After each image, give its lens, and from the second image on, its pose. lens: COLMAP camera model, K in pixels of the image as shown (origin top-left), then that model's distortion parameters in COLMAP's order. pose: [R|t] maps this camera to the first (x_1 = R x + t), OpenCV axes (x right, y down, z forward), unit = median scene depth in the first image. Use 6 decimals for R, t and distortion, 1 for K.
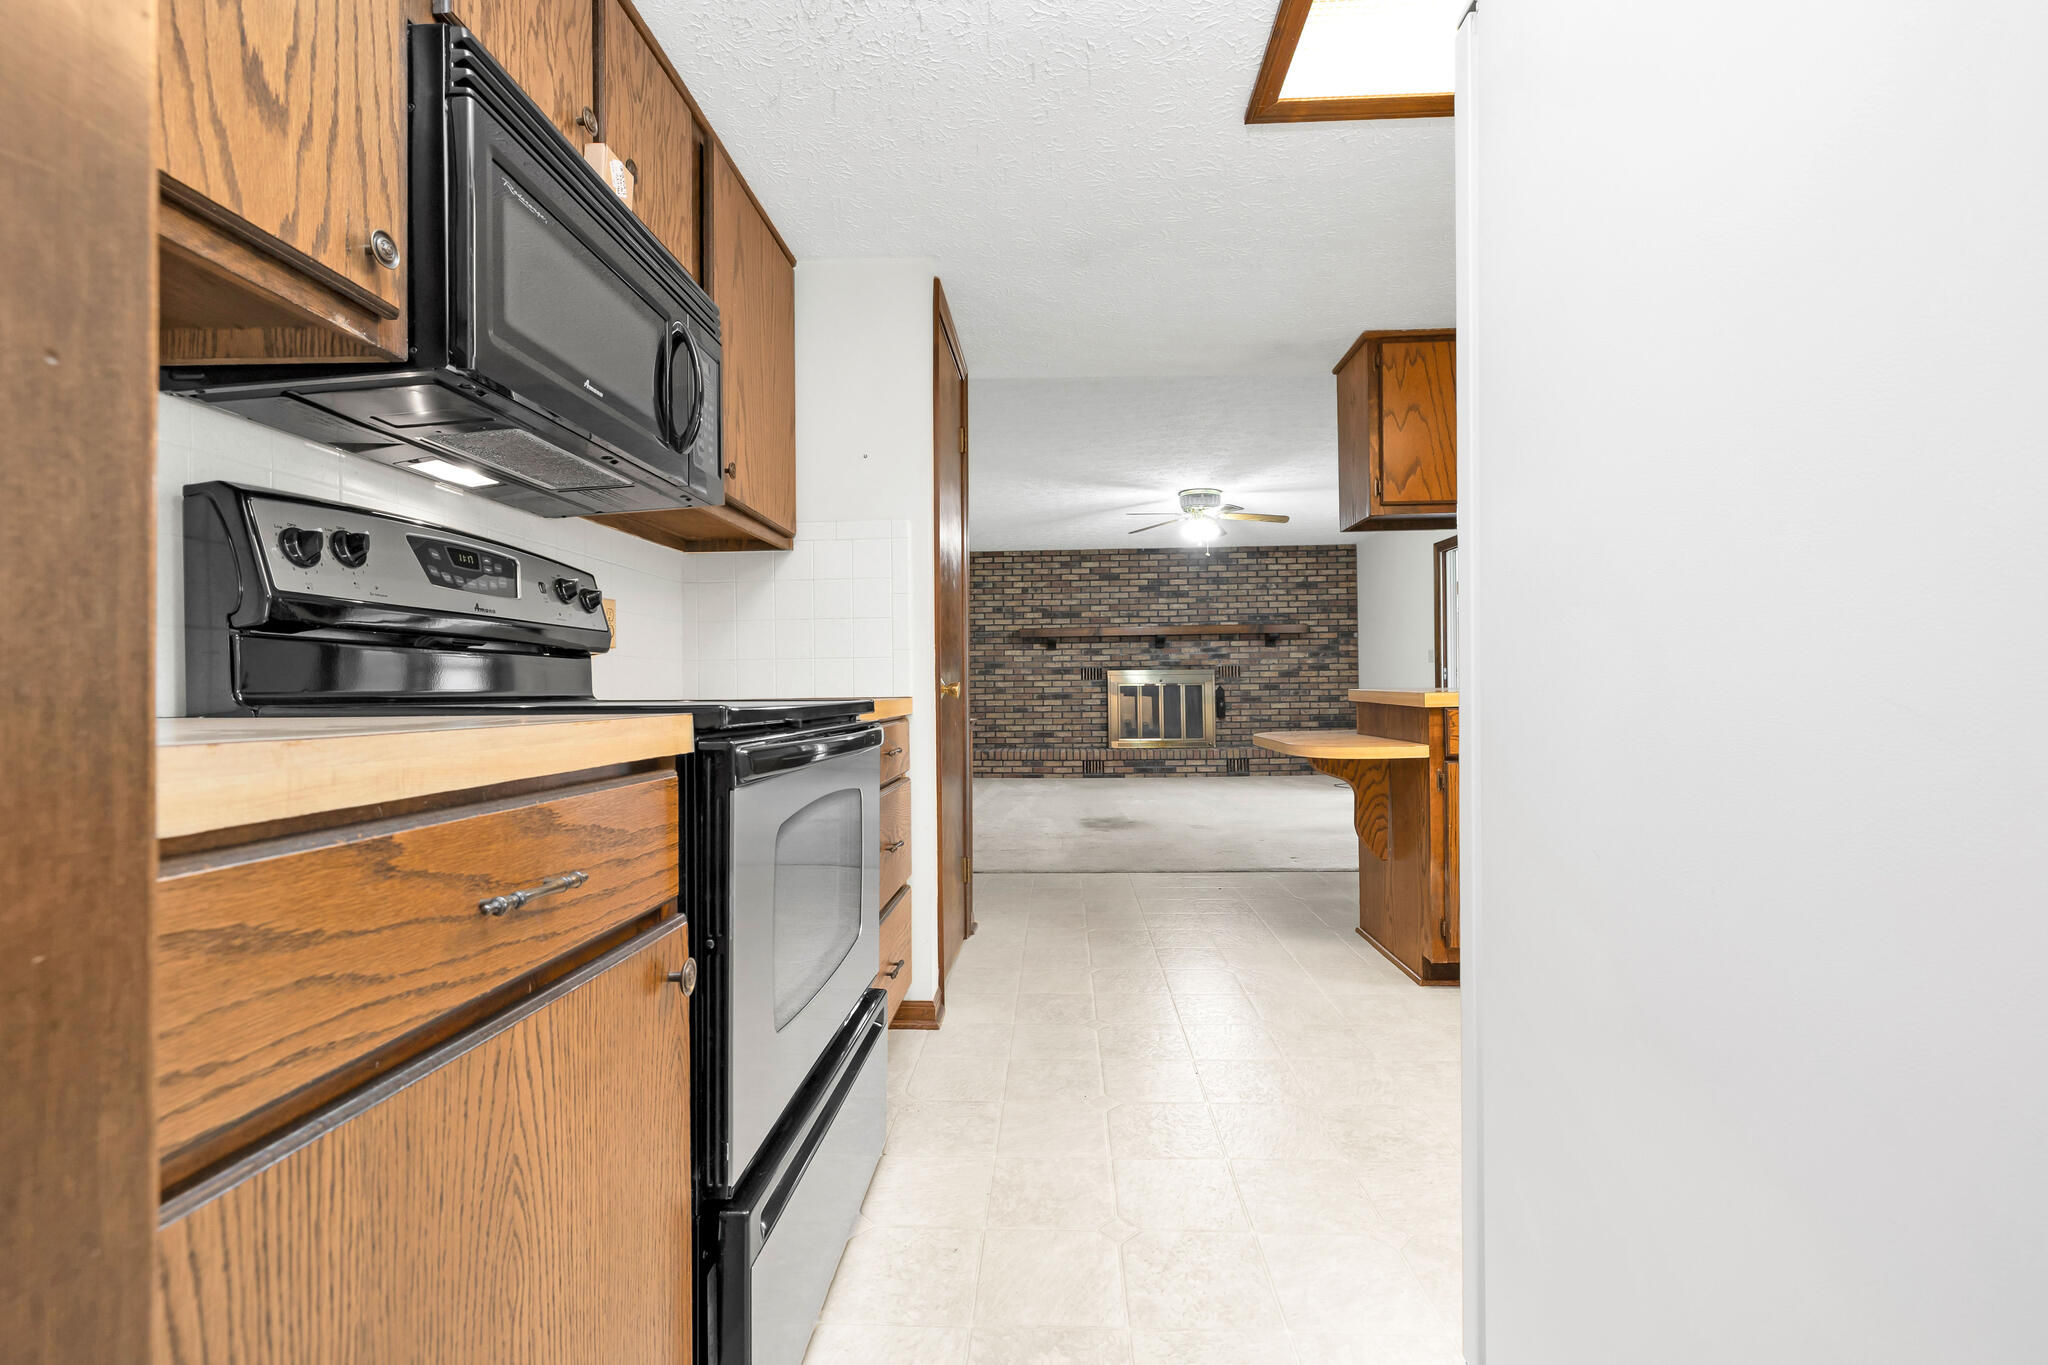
lens RADIAL K [[863.2, 0, 1028.4], [0, 863.2, 683.5], [0, 0, 1]] dist [-0.000628, 0.000032]
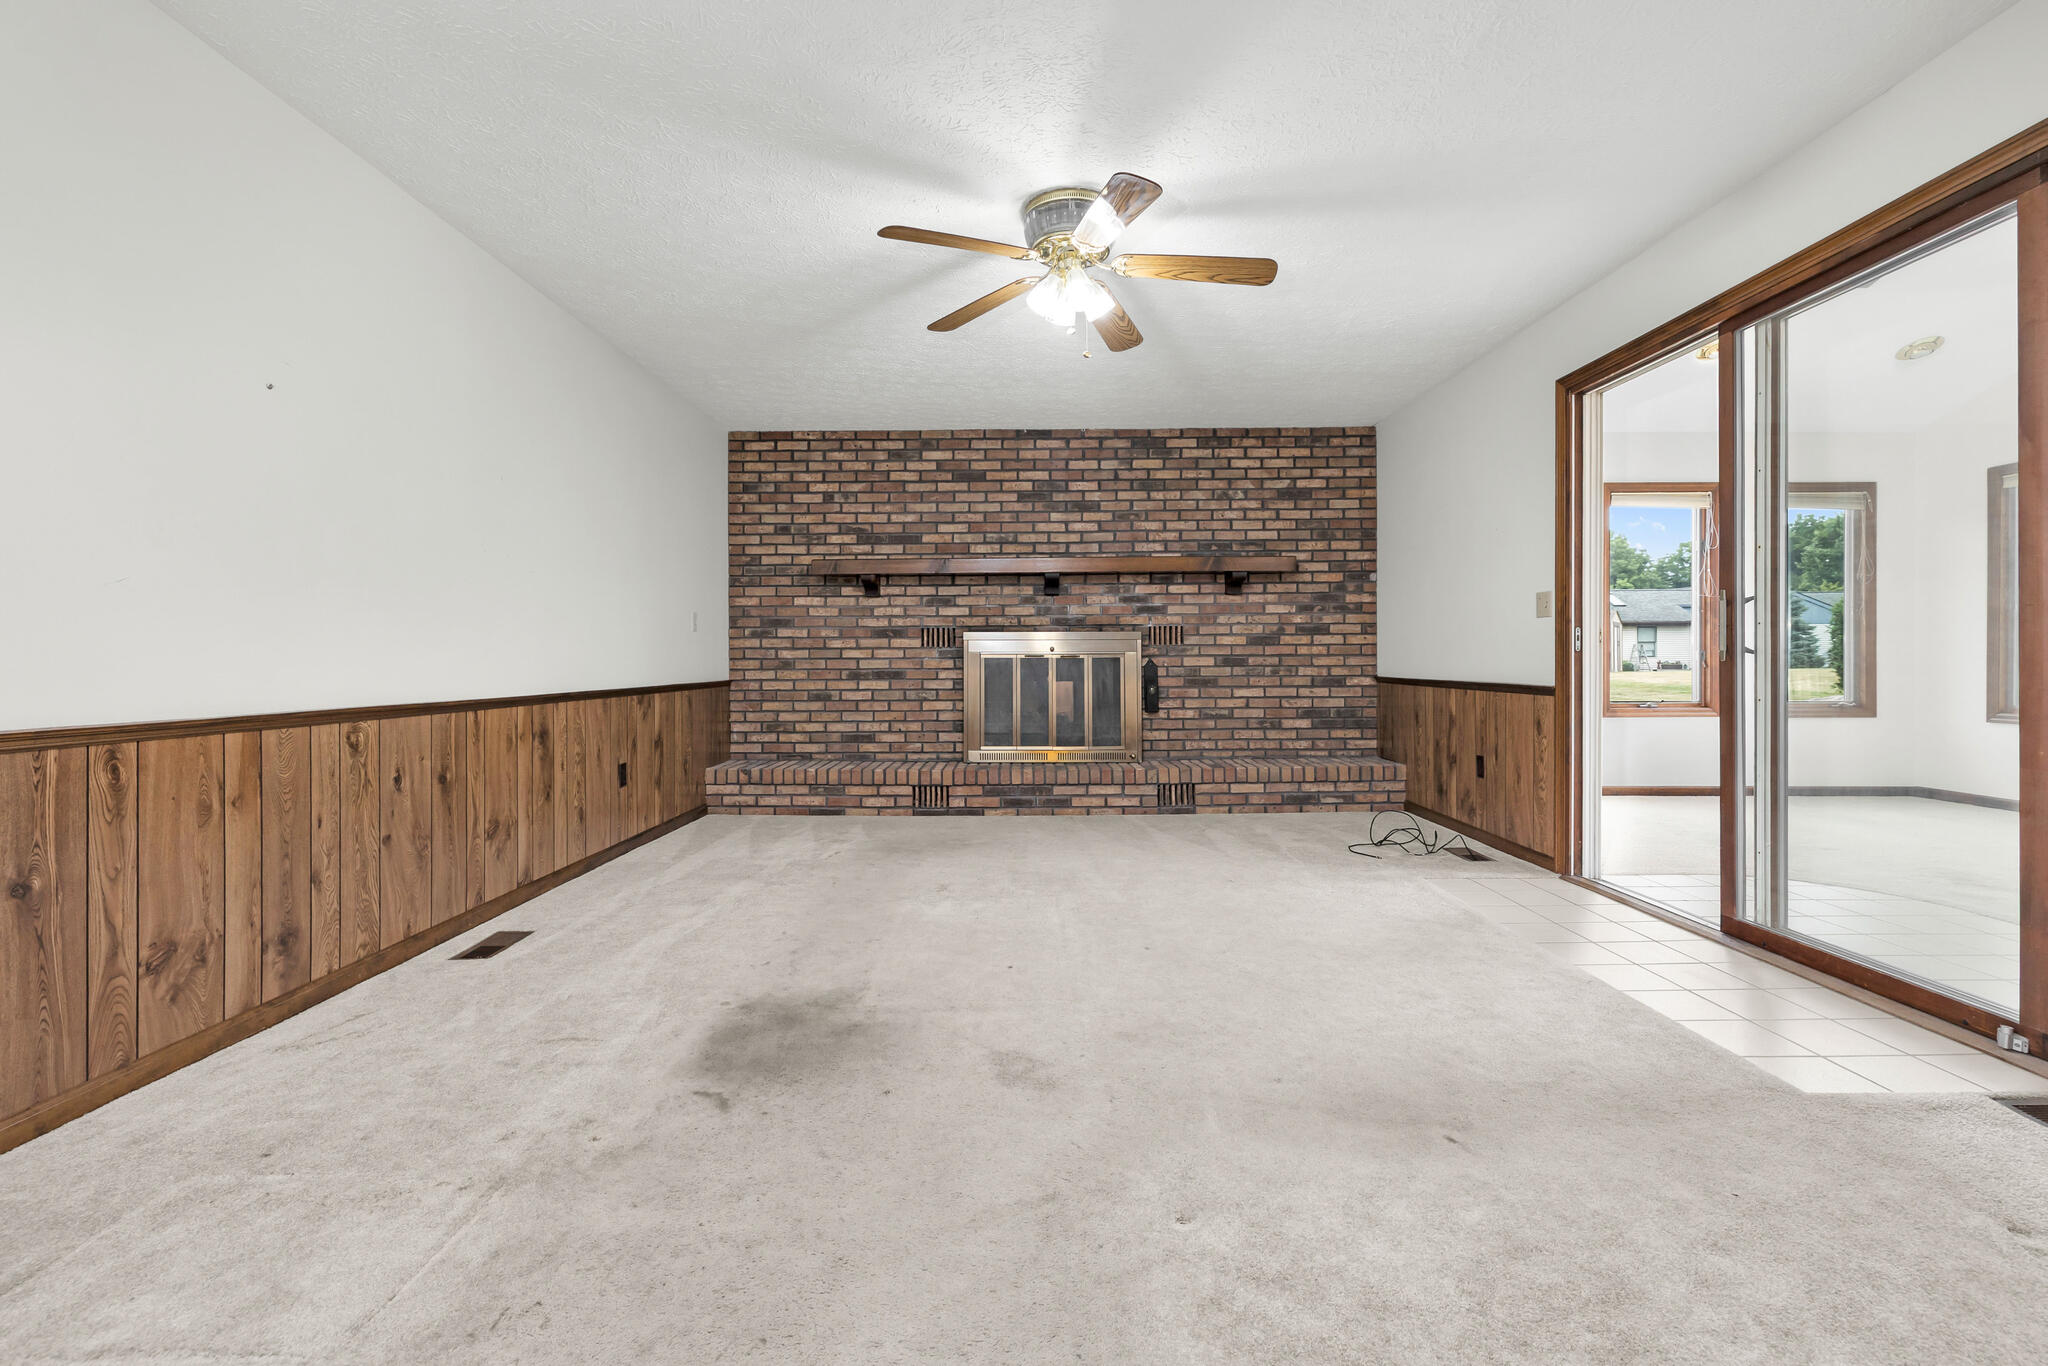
lens RADIAL K [[870.0, 0, 1024.1], [0, 870.0, 662.8], [0, 0, 1]] dist [-0.000377, 0.000224]
pose [[0.999394, 0.006864, 0.034124, 0.112737], [-0.007238, 0.999915, 0.010834, -0.000556], [-0.034047, -0.011075, 0.999359, 0.394236]]
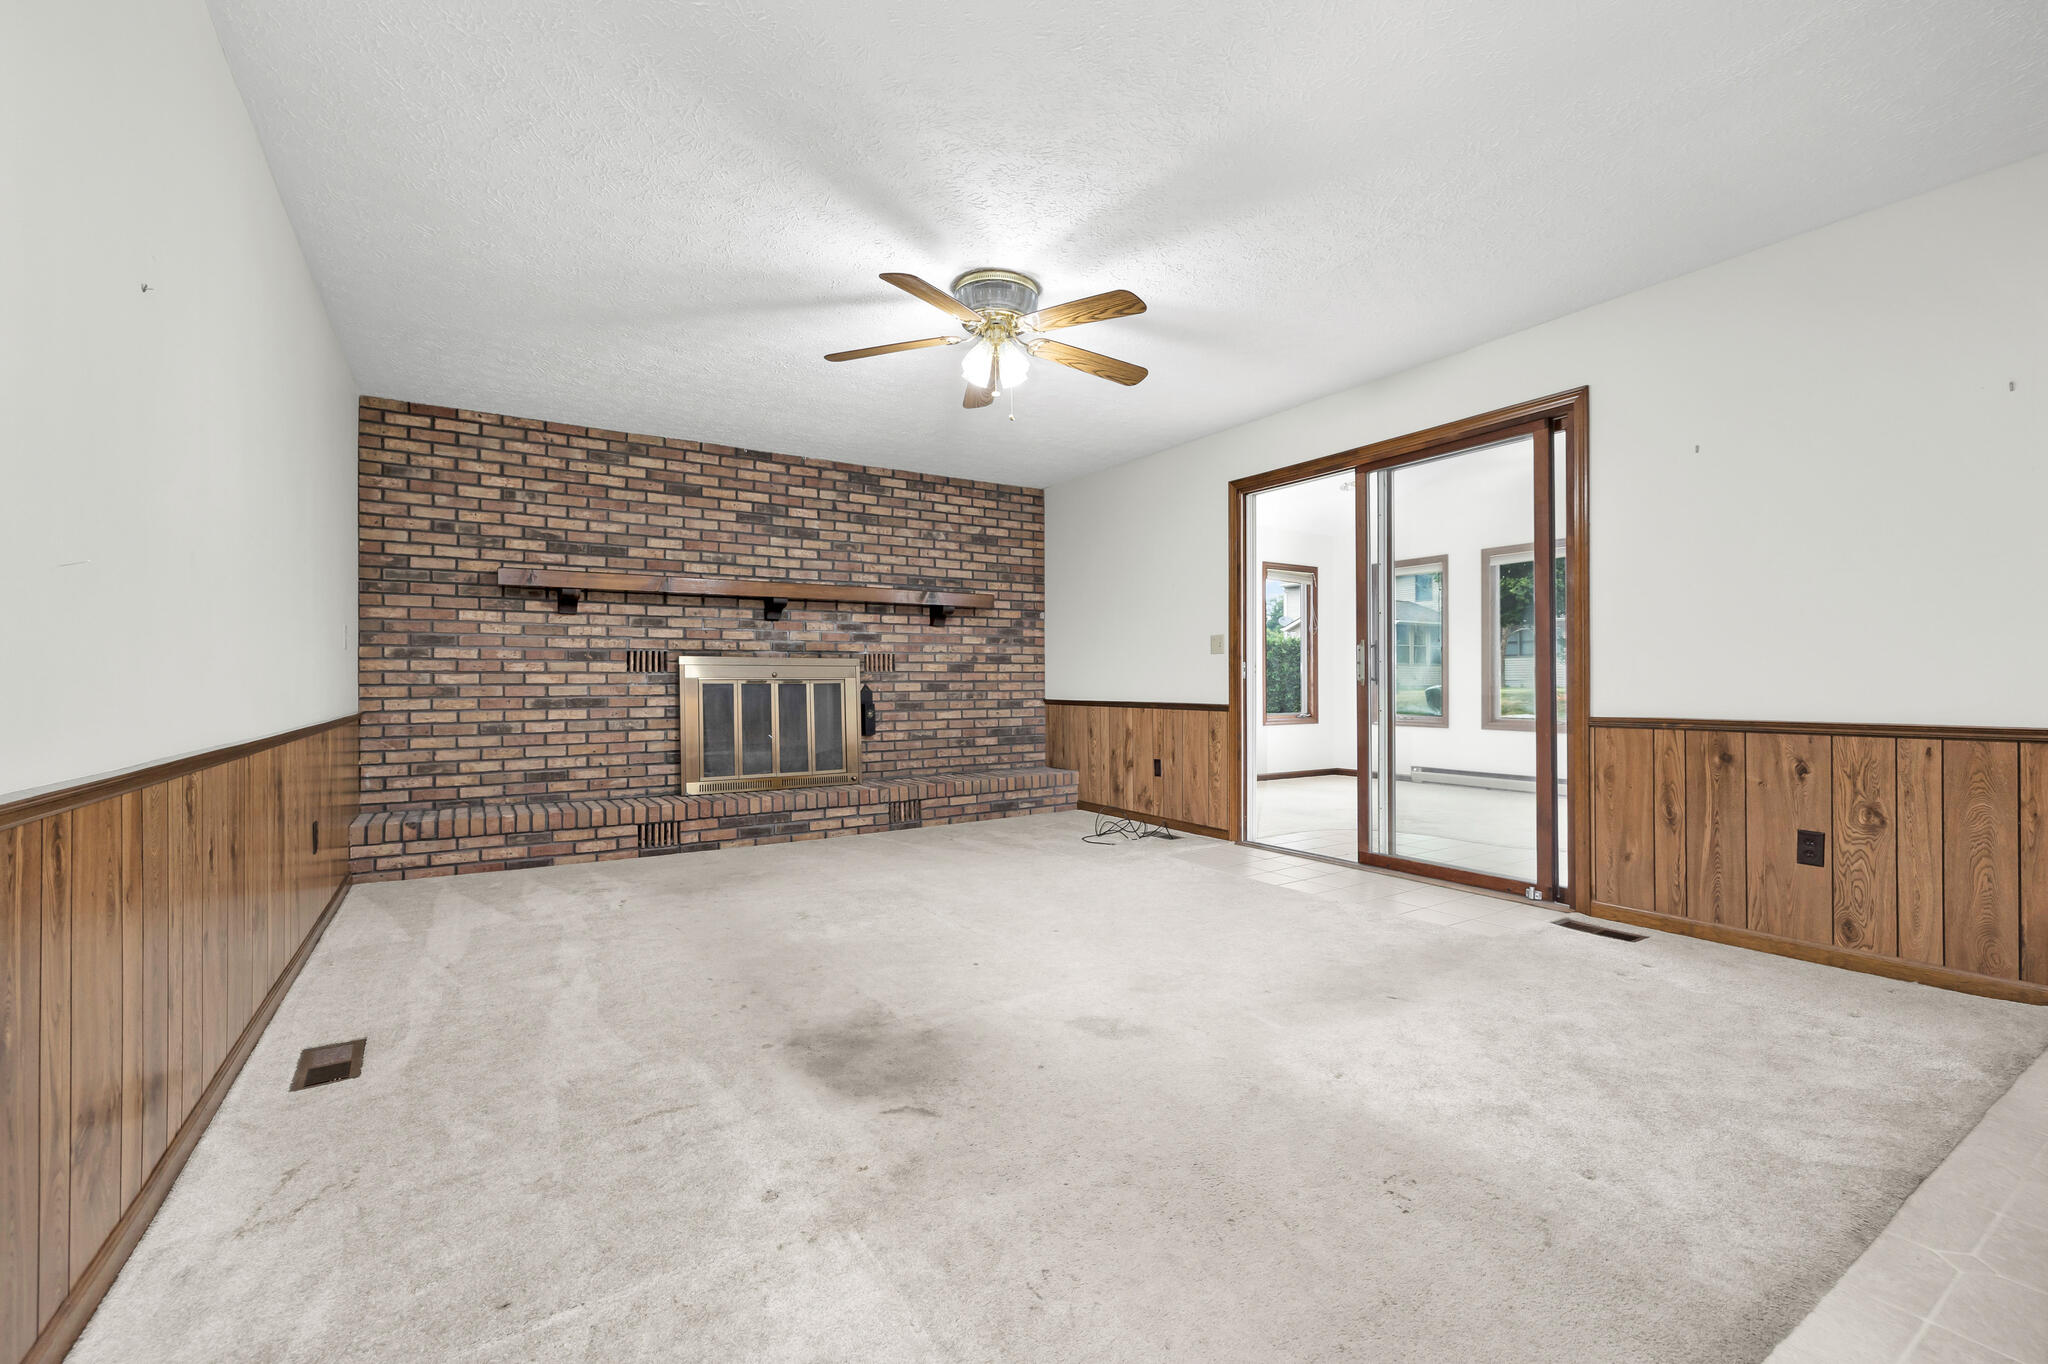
lens RADIAL K [[863.2, 0, 1028.4], [0, 863.2, 683.0], [0, 0, 1]] dist [-0.000628, 0.000032]
pose [[0.820705, 0.007837, 0.571298, -0.042064], [-0.009250, 0.999957, -0.000430, 0.000590], [-0.571277, -0.004932, 0.820743, 0.411457]]
